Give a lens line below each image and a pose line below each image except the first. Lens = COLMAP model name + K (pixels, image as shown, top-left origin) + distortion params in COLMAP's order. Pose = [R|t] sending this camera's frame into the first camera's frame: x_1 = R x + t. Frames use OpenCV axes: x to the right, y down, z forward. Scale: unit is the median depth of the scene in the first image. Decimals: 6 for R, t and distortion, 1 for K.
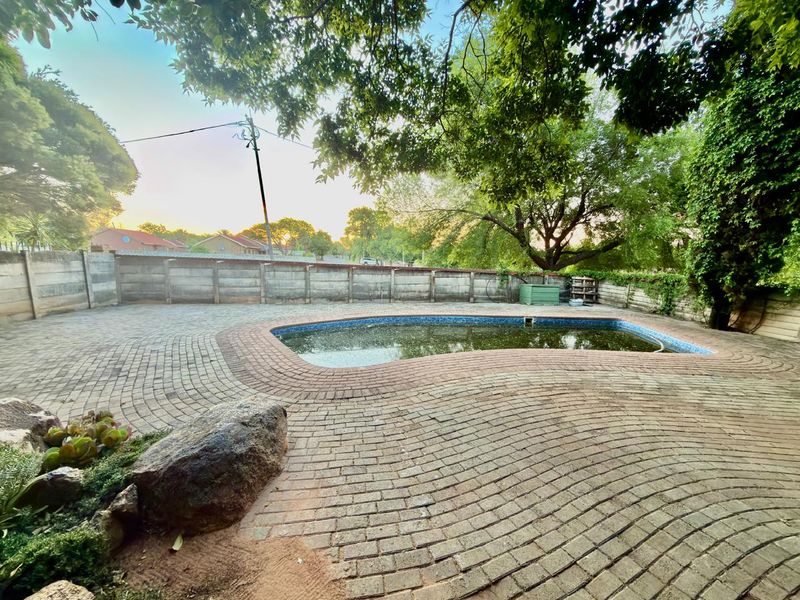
lens RADIAL K [[319.4, 0, 400.0], [0, 319.4, 300.0], [0, 0, 1]] dist [-0.000429, 0.000422]
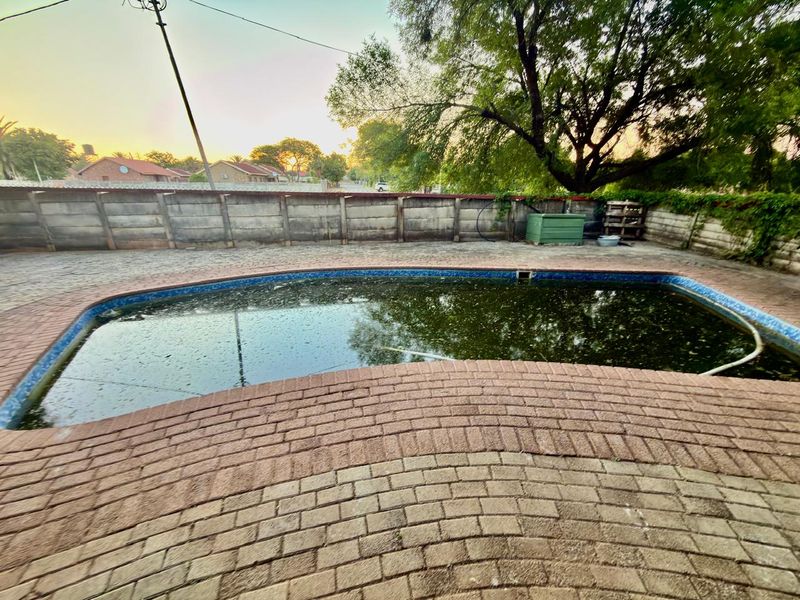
lens RADIAL K [[319.4, 0, 400.0], [0, 319.4, 300.0], [0, 0, 1]] dist [-0.000429, 0.000422]
pose [[0.996252, 0.001249, -0.086485, 0.162521], [0.017805, 0.975517, 0.219200, -0.025401], [0.084642, -0.219918, 0.971839, 0.263644]]
